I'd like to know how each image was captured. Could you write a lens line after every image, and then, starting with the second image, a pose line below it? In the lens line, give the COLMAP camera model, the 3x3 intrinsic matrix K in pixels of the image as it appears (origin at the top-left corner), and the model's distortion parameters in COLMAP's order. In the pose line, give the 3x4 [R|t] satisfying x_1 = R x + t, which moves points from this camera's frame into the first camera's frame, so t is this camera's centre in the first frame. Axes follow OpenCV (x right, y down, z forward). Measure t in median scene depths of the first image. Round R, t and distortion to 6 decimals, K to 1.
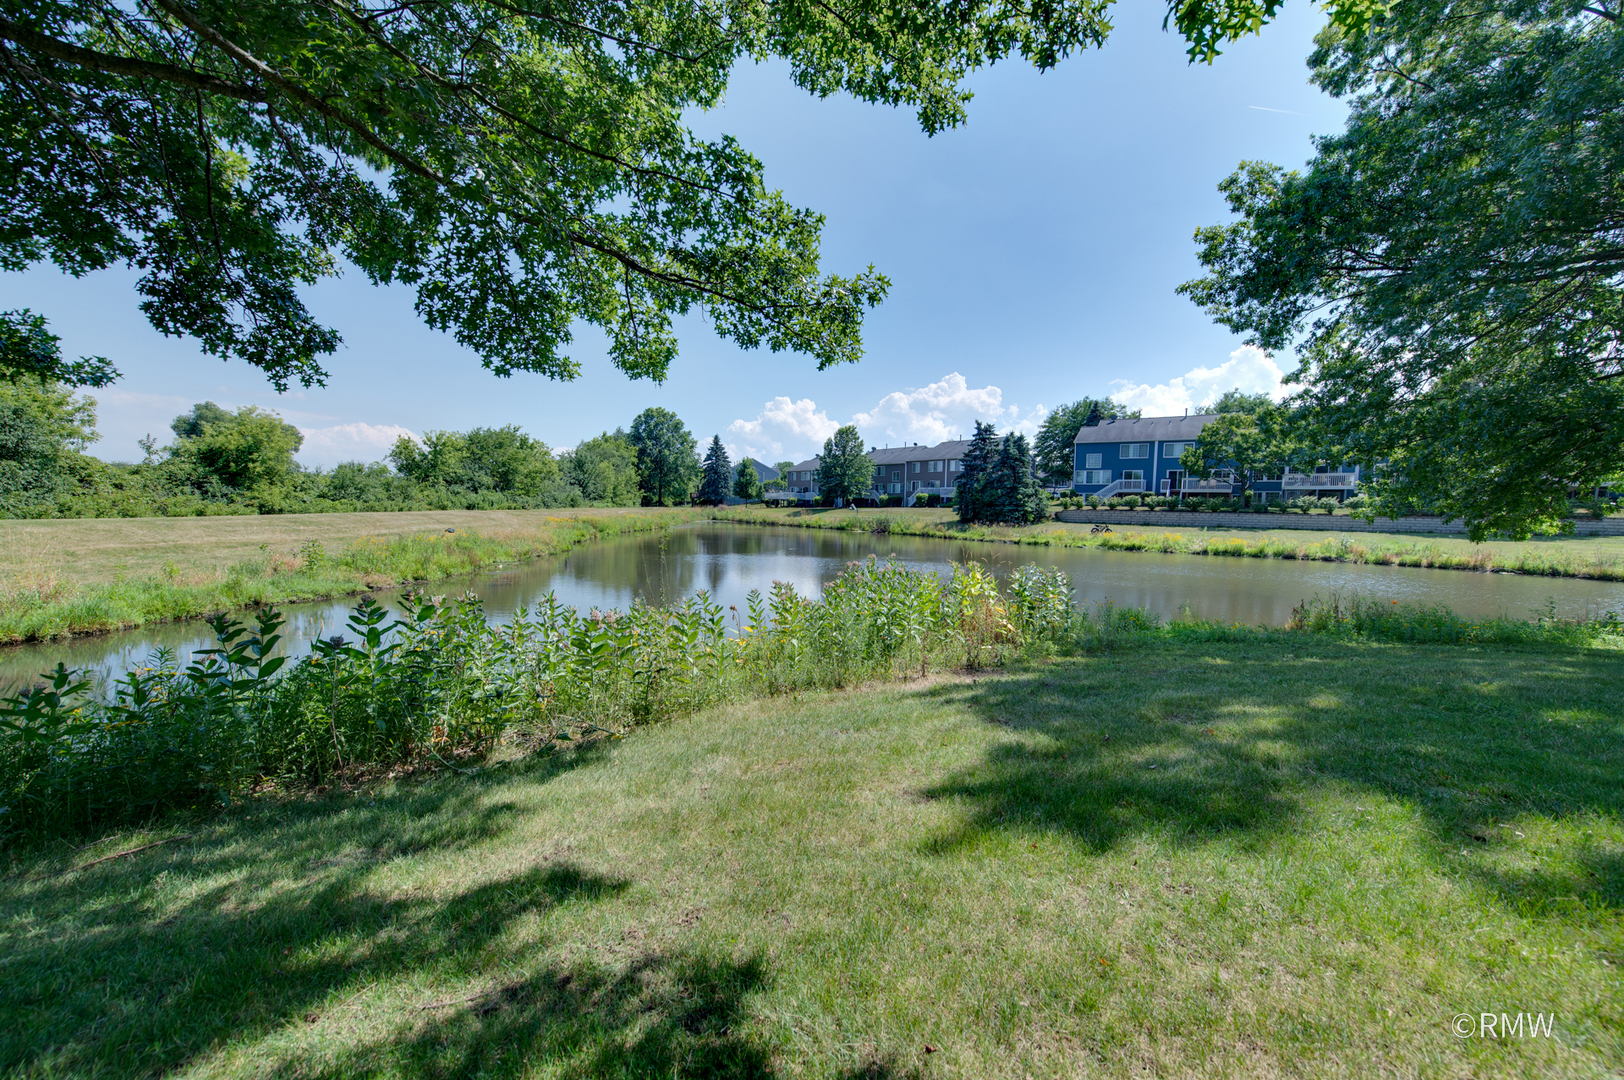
lens RADIAL K [[649.4, 0, 835.9], [0, 649.4, 539.3], [0, 0, 1]] dist [0.010874, -0.003091]
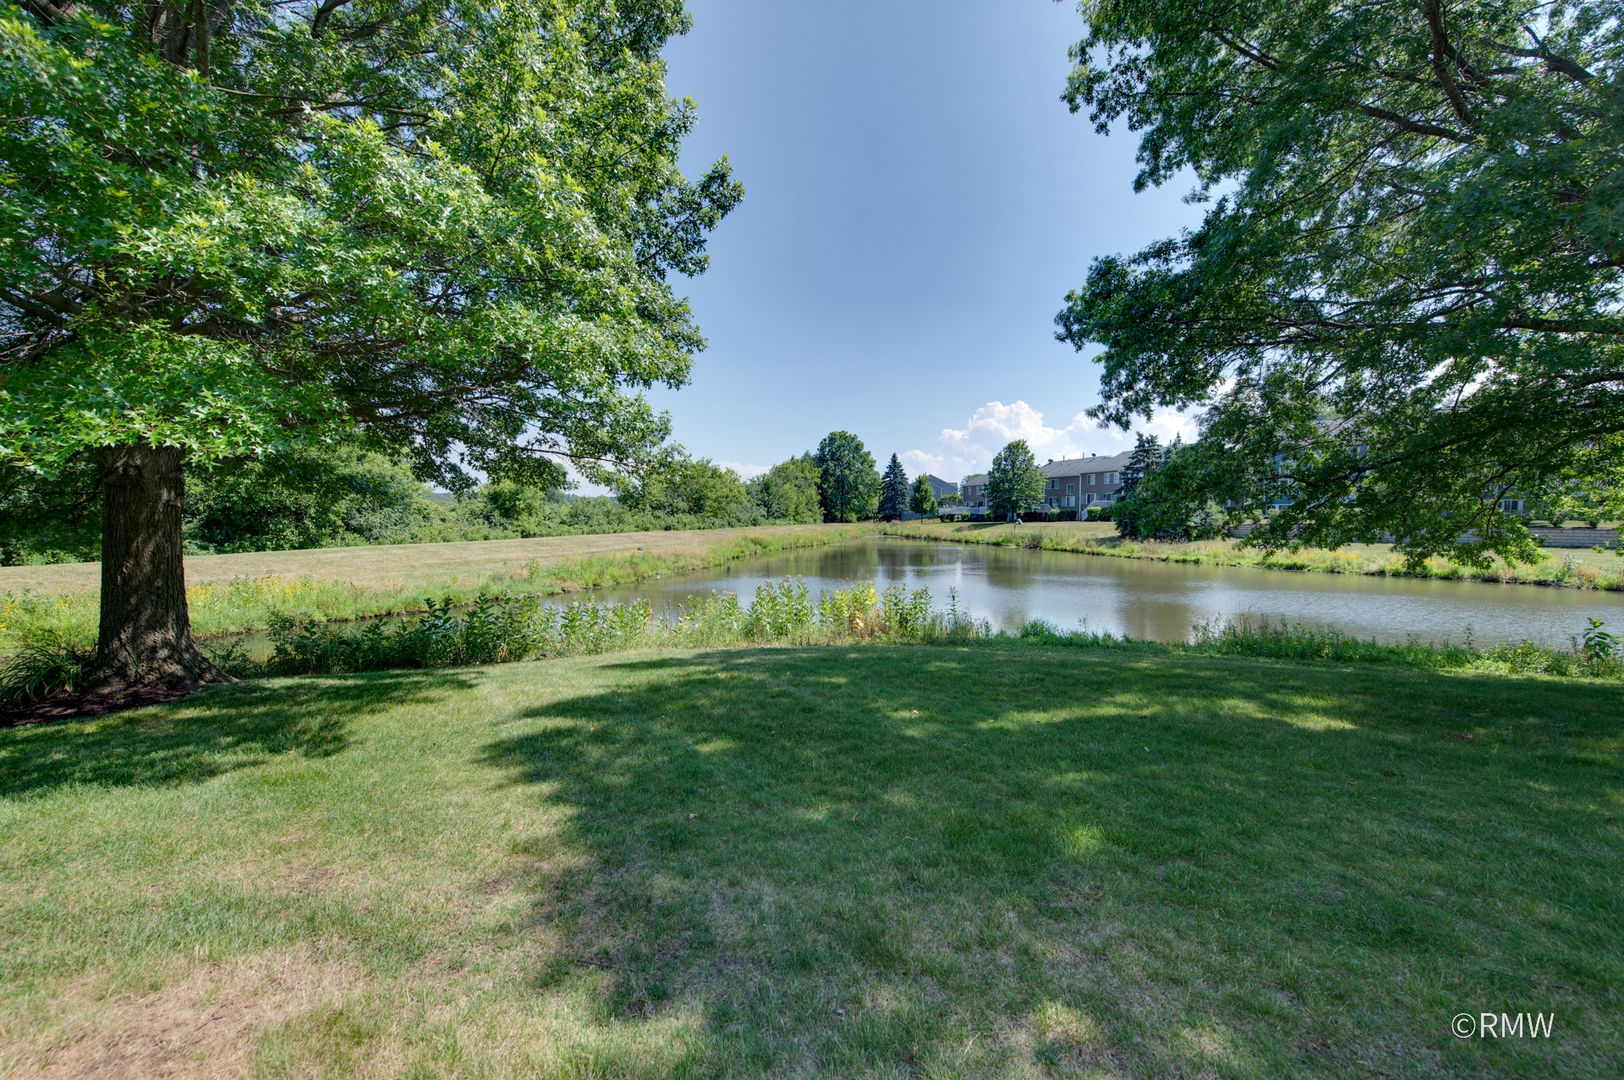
lens RADIAL K [[649.4, 0, 823.8], [0, 649.4, 538.8], [0, 0, 1]] dist [0.010874, -0.003091]
pose [[0.949139, -0.003523, -0.314839, 0.366016], [-0.002915, 0.999796, -0.019975, -0.019470], [0.314845, 0.019876, 0.948935, -0.258746]]
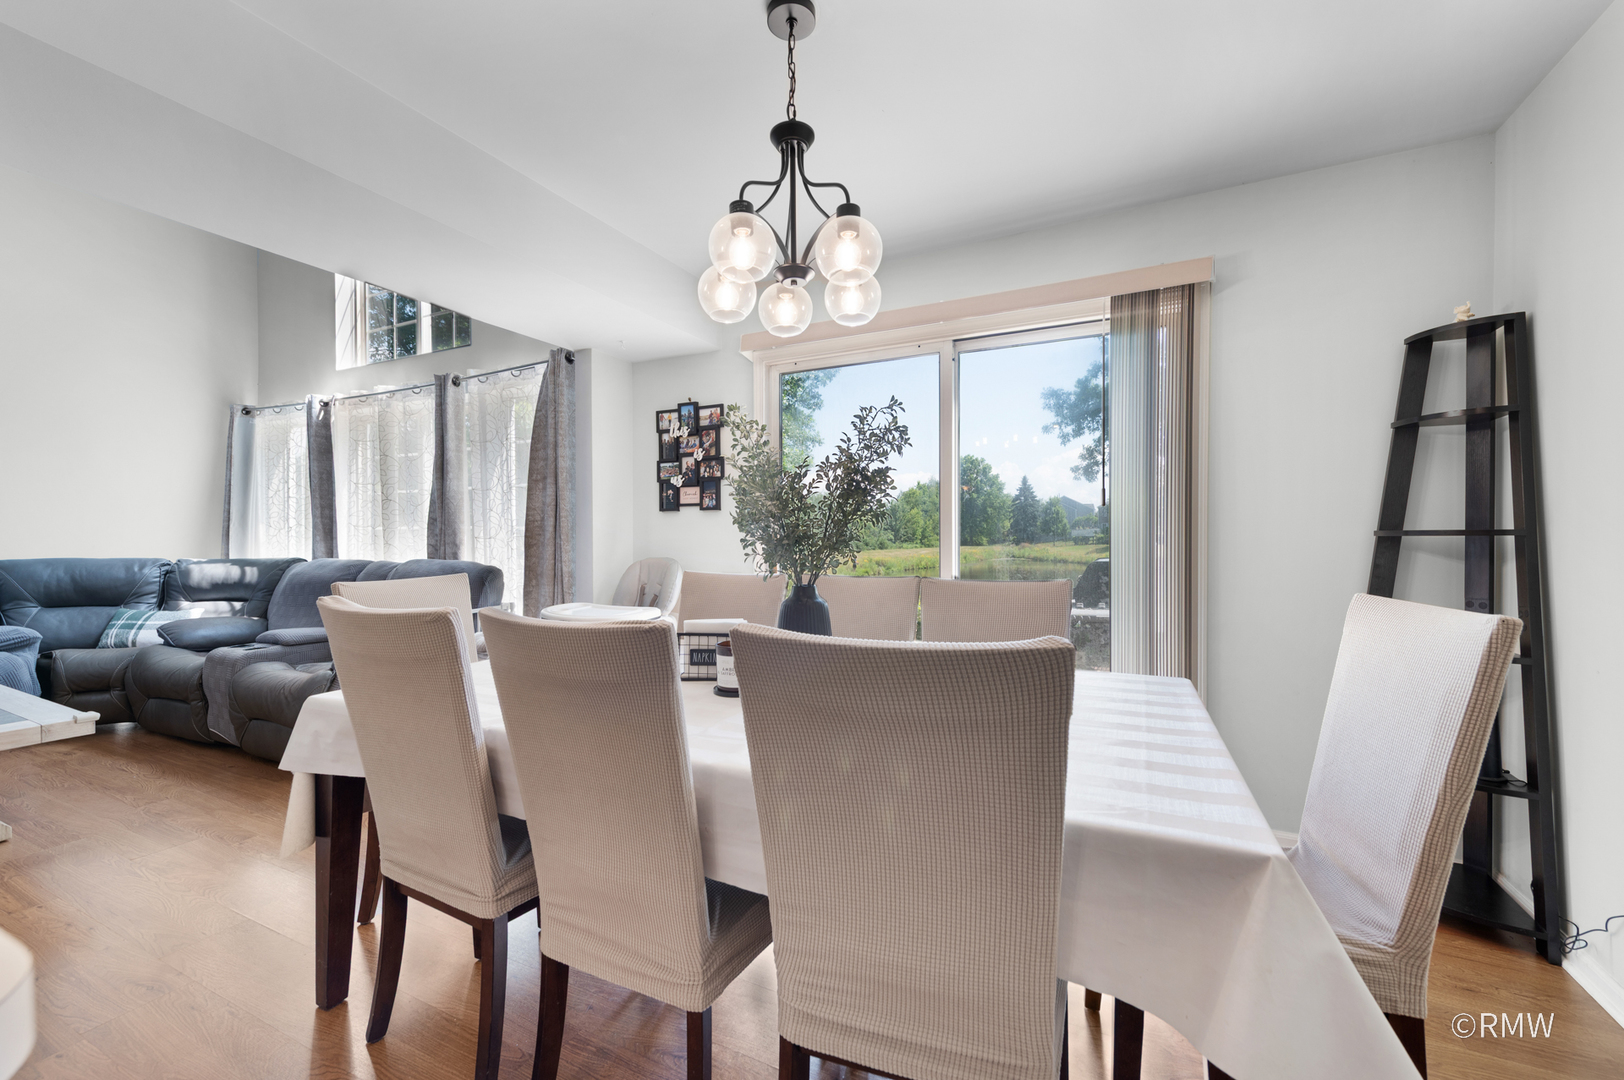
lens RADIAL K [[649.4, 0, 808.4], [0, 649.4, 534.3], [0, 0, 1]] dist [0.010874, -0.003091]
pose [[0.852602, -0.027702, -0.521826, 0.623827], [-0.005782, 0.998033, -0.062429, 0.004407], [0.522529, 0.056244, 0.850764, -0.663328]]
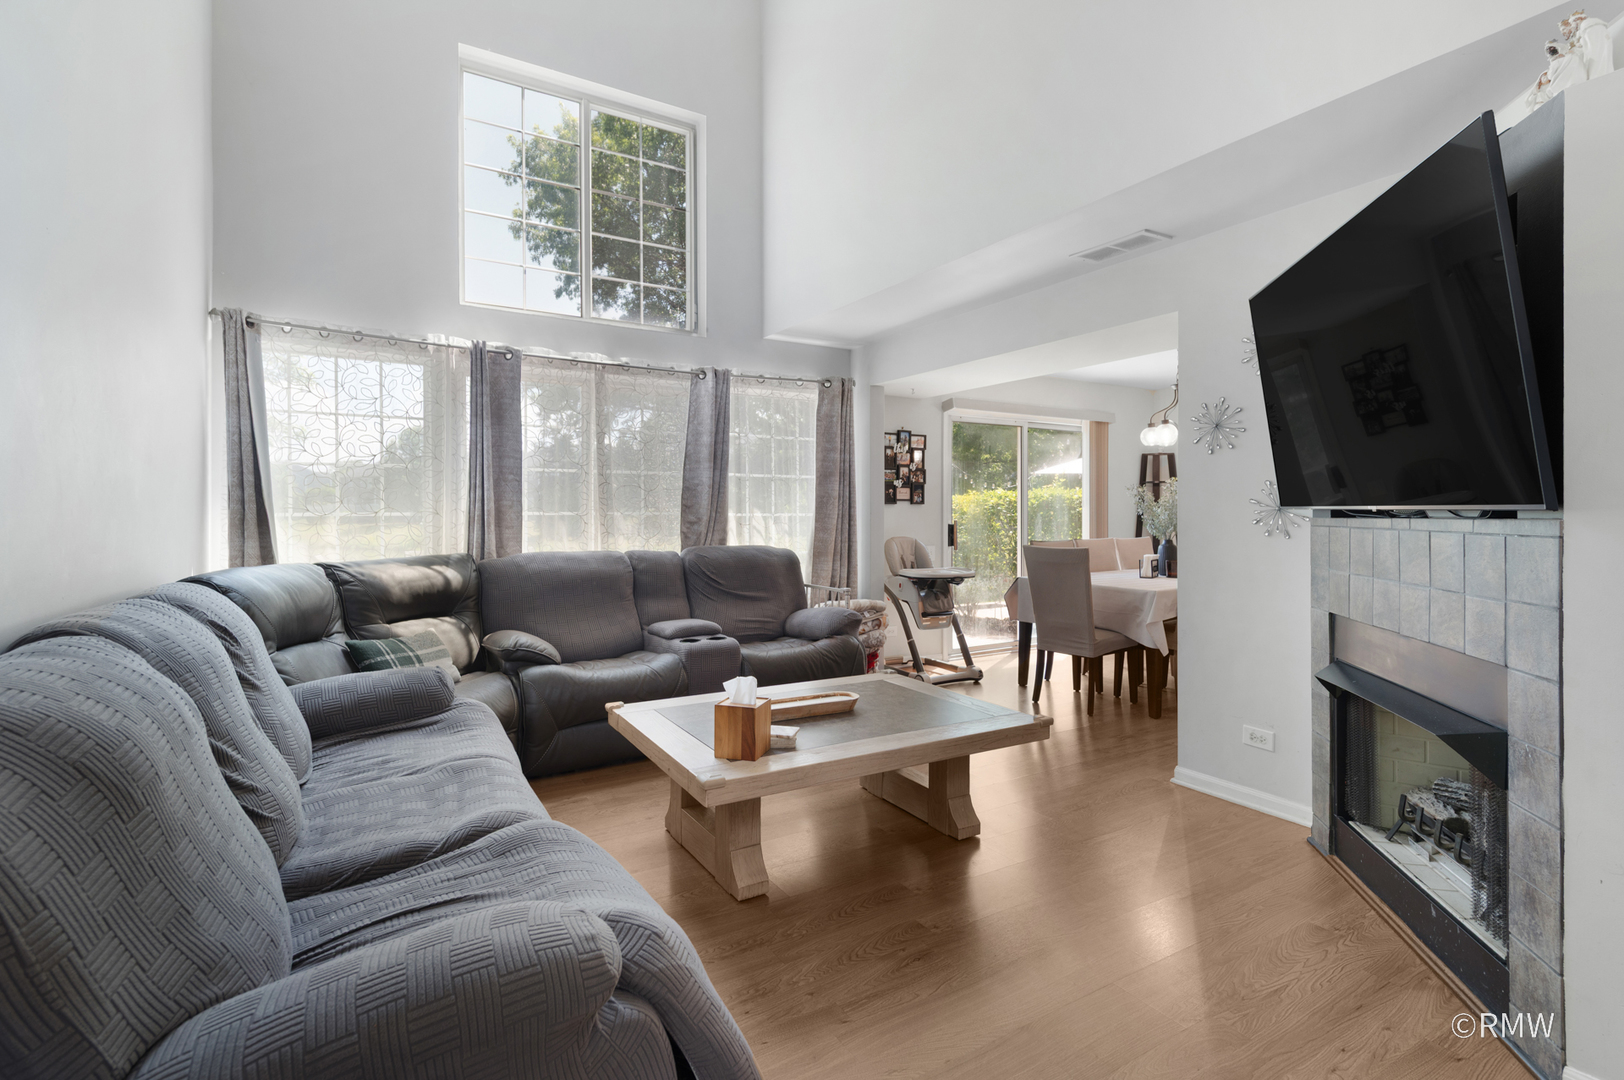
lens RADIAL K [[776.6, 0, 827.2], [0, 776.6, 513.6], [0, 0, 1]] dist [0.020131, 0.000793]
pose [[0.887829, -0.025602, 0.459461, 0.286646], [0.048360, 0.998113, -0.037830, 0.000628], [-0.457626, 0.055806, 0.887392, -0.811846]]
